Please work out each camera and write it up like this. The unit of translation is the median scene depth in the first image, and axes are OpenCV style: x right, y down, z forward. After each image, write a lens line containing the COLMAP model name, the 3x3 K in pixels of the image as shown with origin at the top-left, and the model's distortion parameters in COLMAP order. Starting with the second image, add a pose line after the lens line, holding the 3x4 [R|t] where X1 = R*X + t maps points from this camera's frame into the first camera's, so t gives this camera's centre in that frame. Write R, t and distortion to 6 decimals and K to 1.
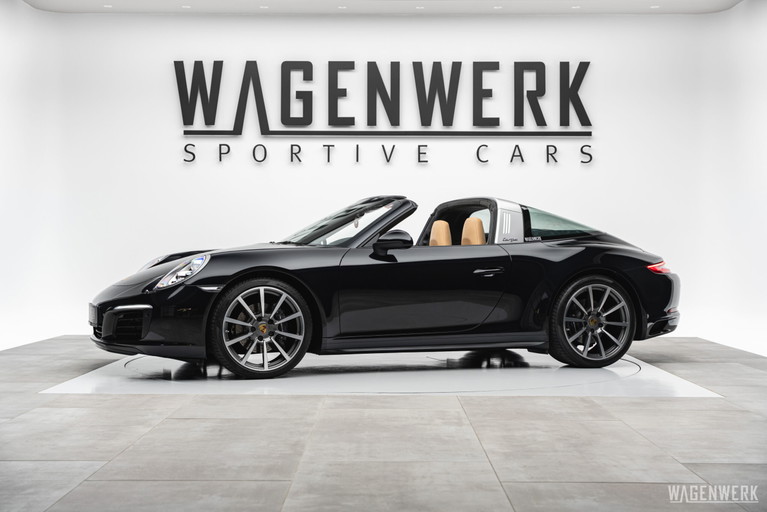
lens RADIAL K [[1174.1, 0, 388.7], [0, 1174.1, 256.4], [0, 0, 1]] dist [0.147375, 0.000000]
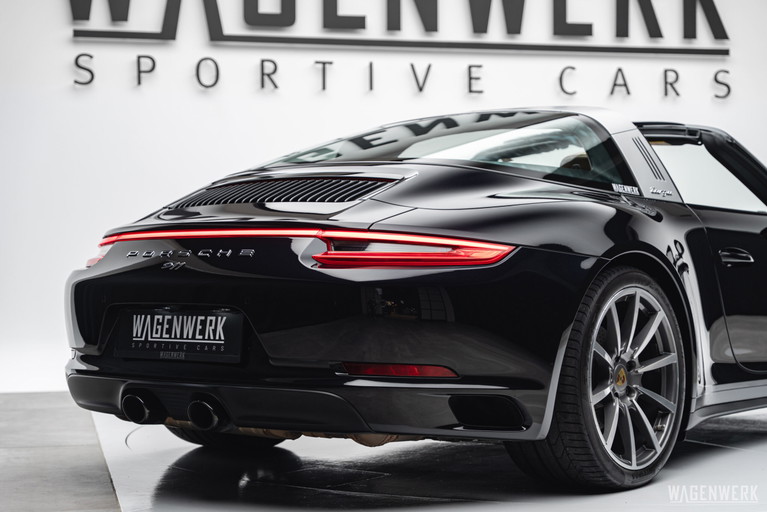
lens RADIAL K [[1435.3, 0, 376.7], [0, 1435.3, 257.0], [0, 0, 1]] dist [0.171154, 0.000000]
pose [[0.970803, -0.009636, 0.239684, -0.200133], [0.013130, 0.999829, -0.012985, 0.013702], [-0.239518, 0.015753, 0.970764, 0.289450]]
